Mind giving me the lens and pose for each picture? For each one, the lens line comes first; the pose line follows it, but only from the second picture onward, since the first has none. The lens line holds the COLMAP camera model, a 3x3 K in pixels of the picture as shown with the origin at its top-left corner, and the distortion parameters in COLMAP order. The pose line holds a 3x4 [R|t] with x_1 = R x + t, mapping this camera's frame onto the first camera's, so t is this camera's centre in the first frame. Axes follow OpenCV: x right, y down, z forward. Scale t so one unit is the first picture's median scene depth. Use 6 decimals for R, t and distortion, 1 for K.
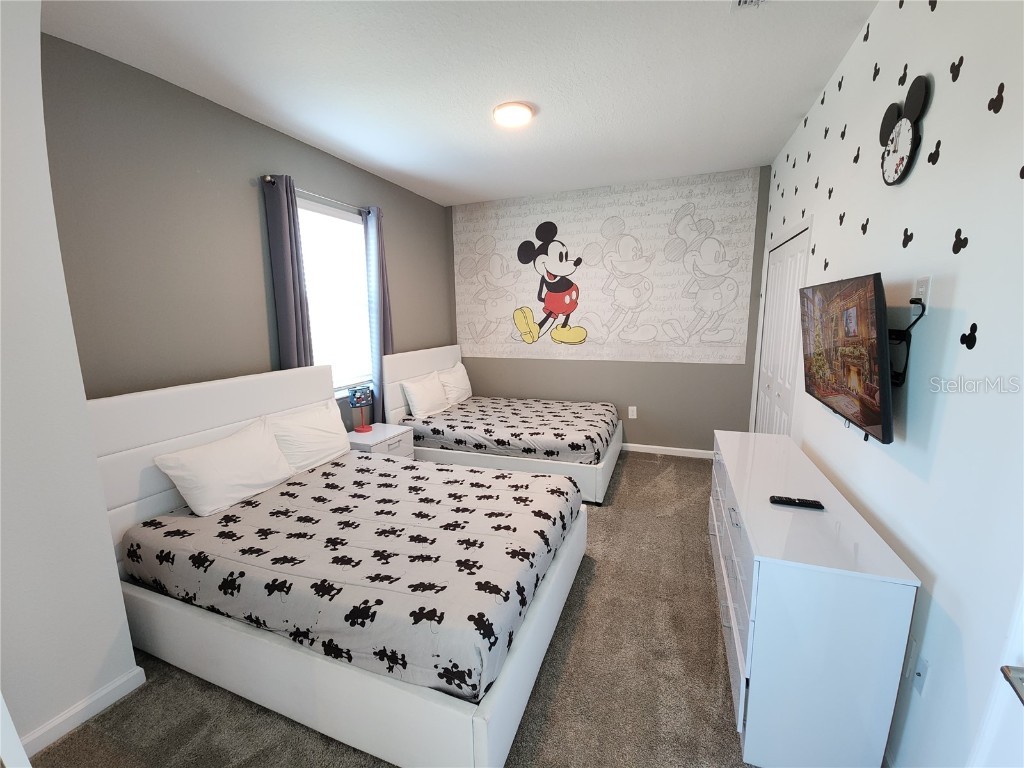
lens RADIAL K [[412.0, 0, 512.0], [0, 412.0, 384.0], [0, 0, 1]] dist [0.013547, -0.008949]
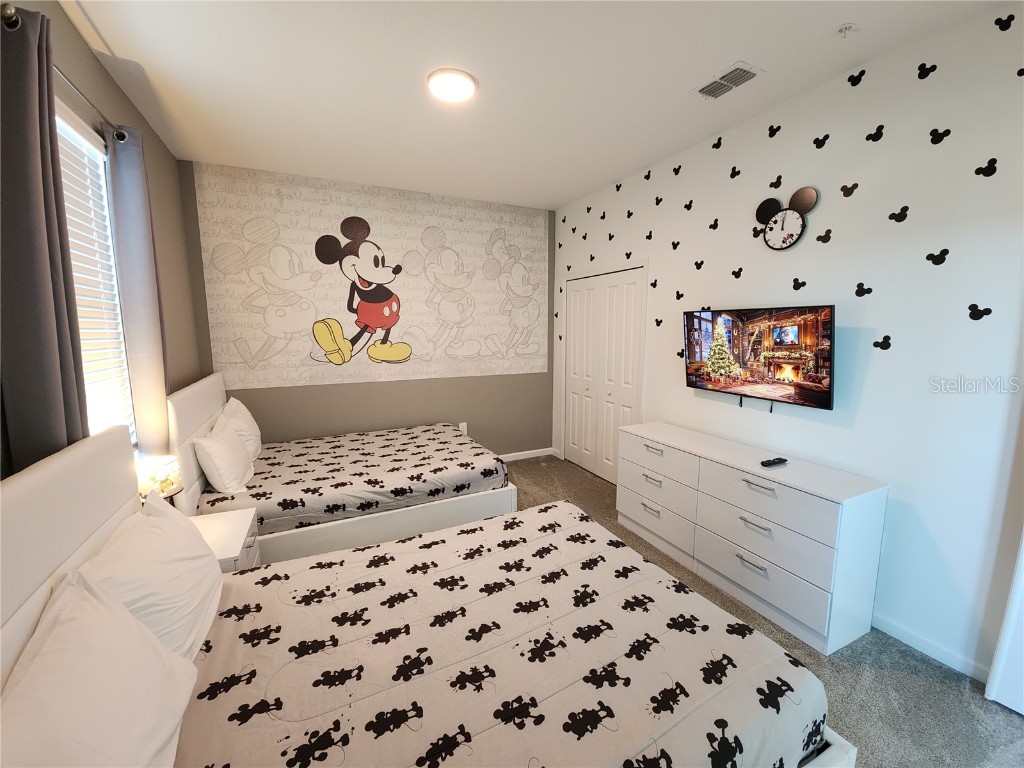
lens RADIAL K [[414.0, 0, 510.7], [0, 414.0, 382.8], [0, 0, 1]] dist [0.013625, -0.006853]
pose [[0.685855, -0.082697, 0.723024, -0.538047], [0.112490, 0.993629, 0.006941, -0.054833], [-0.718992, 0.076572, 0.690788, 0.369048]]
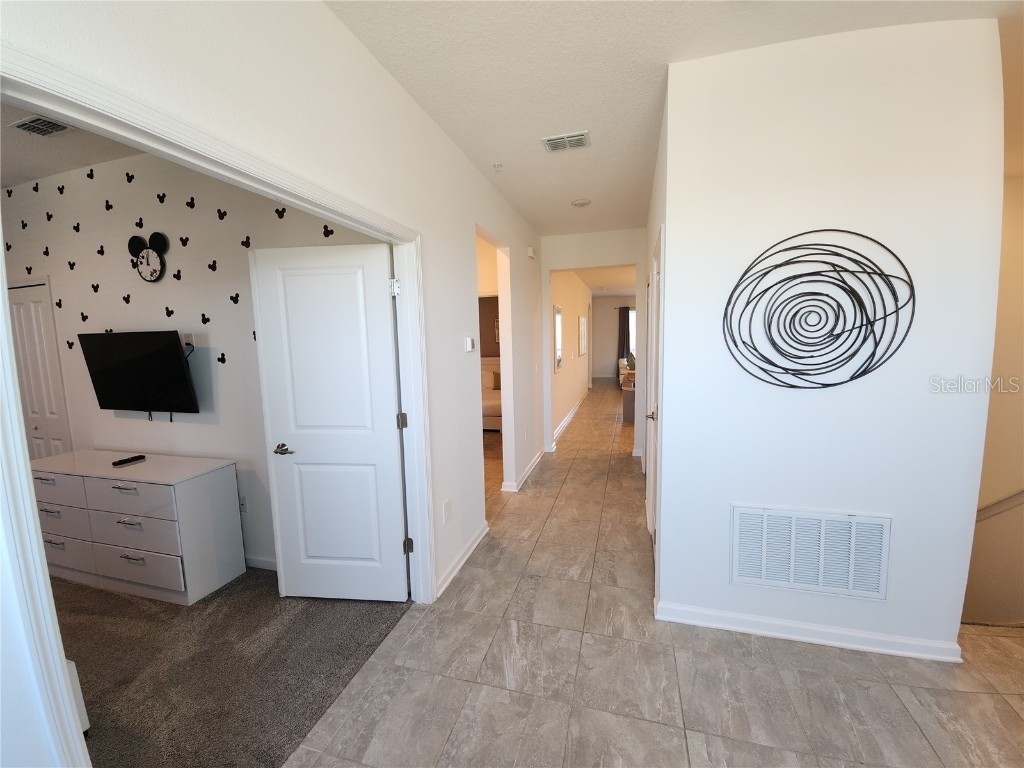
lens RADIAL K [[414.0, 0, 510.7], [0, 414.0, 382.8], [0, 0, 1]] dist [0.013625, -0.006853]
pose [[-0.093326, -0.092668, 0.991314, -0.605774], [0.191009, 0.975498, 0.109172, 0.033554], [-0.977142, 0.199538, -0.073339, -0.186464]]
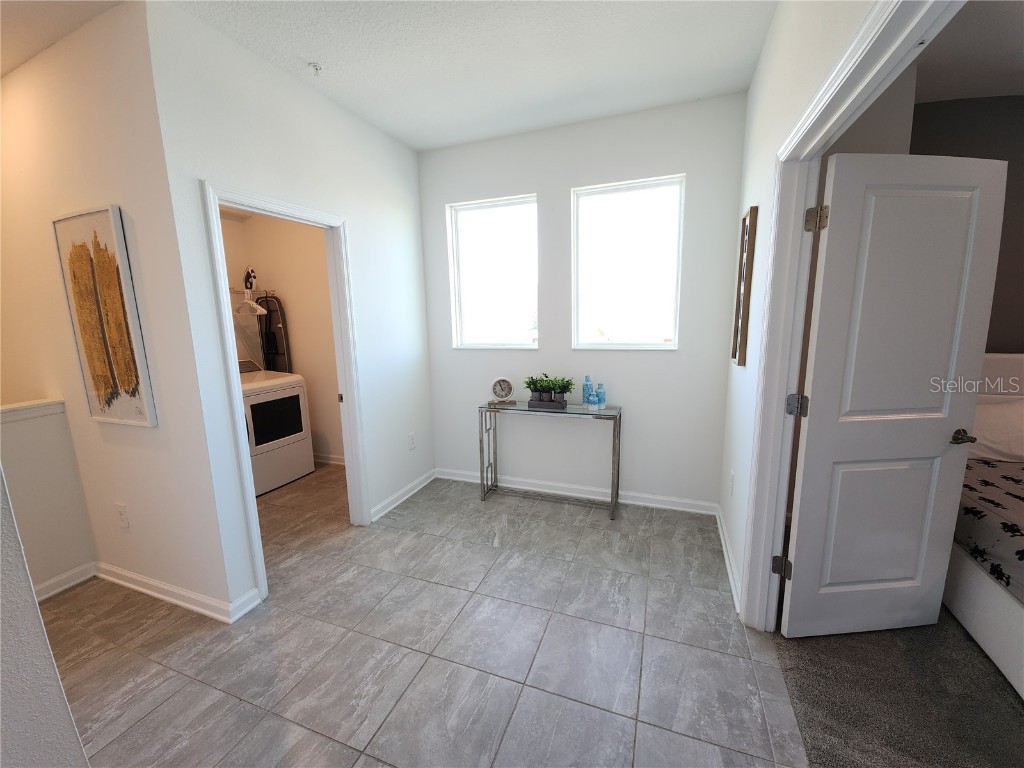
lens RADIAL K [[415.6, 0, 514.7], [0, 415.6, 381.1], [0, 0, 1]] dist [0.019287, -0.016943]
pose [[0.013114, 0.174209, -0.984621, 0.325048], [-0.144958, 0.974635, 0.170511, 0.051667], [0.989351, 0.140492, 0.038034, -0.266428]]
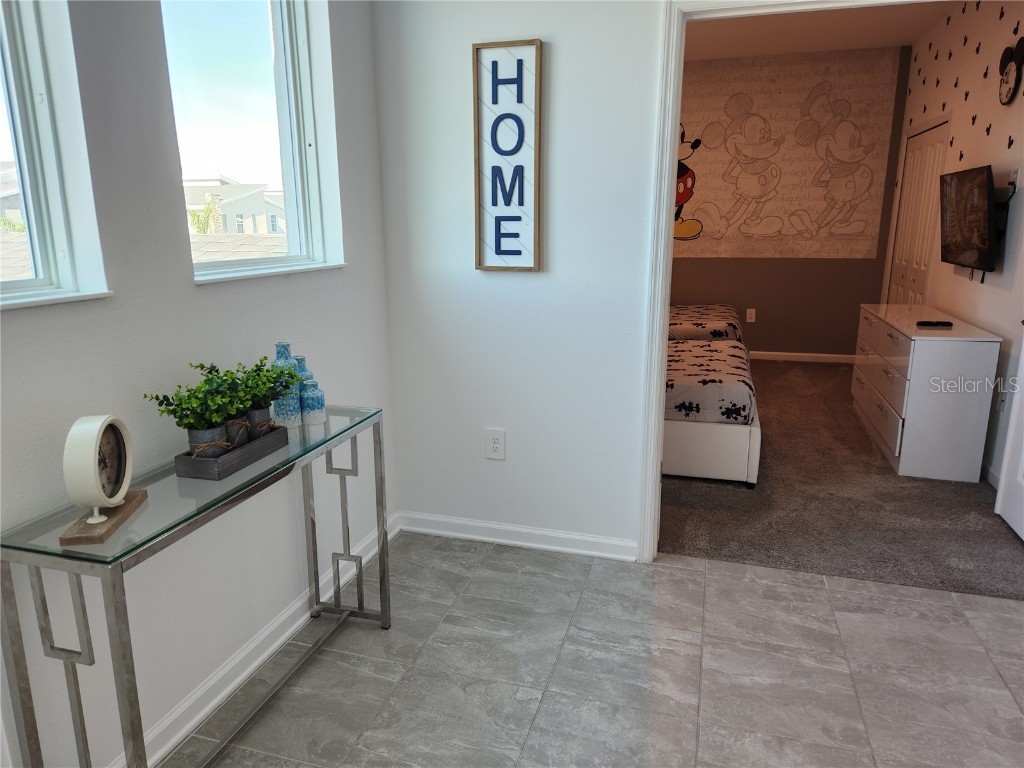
lens RADIAL K [[685.1, 0, 519.3], [0, 685.1, 381.6], [0, 0, 1]] dist [0.079648, -0.073726]
pose [[0.995801, -0.007109, 0.091269, -0.571796], [0.001430, 0.998067, 0.062132, 0.191639], [-0.091534, -0.061740, 0.993886, -0.760020]]
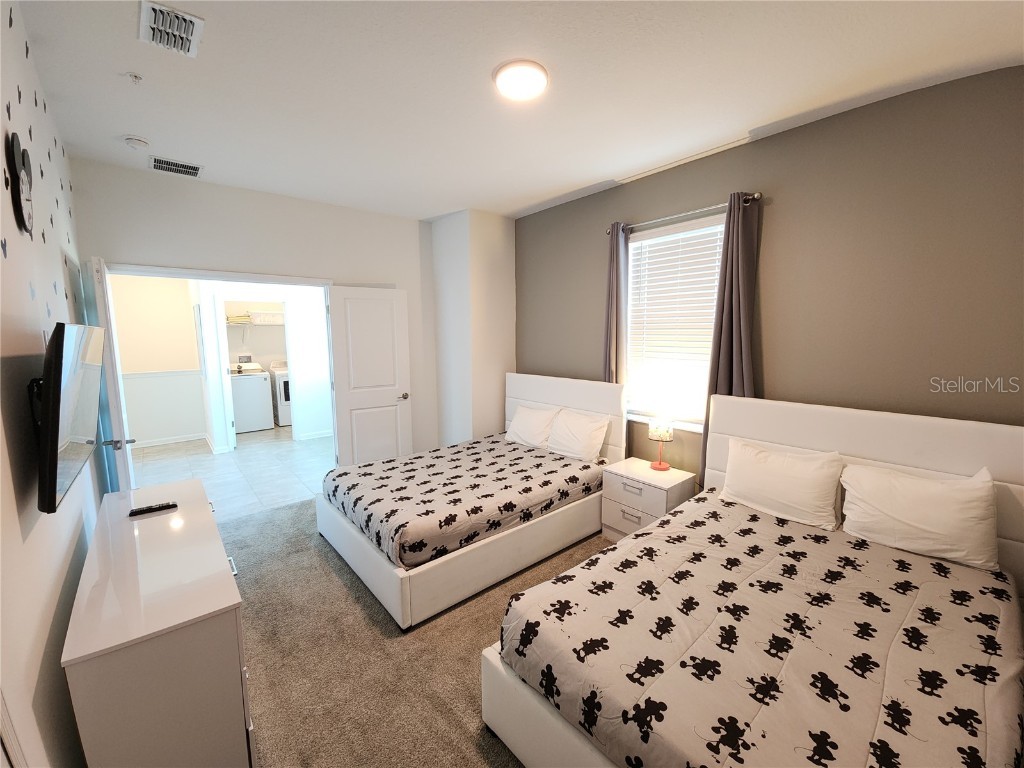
lens RADIAL K [[414.0, 0, 510.7], [0, 414.0, 382.8], [0, 0, 1]] dist [0.013625, -0.006853]
pose [[-0.473312, 0.123180, -0.872240, 0.693685], [-0.132447, 0.968967, 0.208711, -0.264162], [0.870881, 0.214311, -0.442309, 1.359218]]
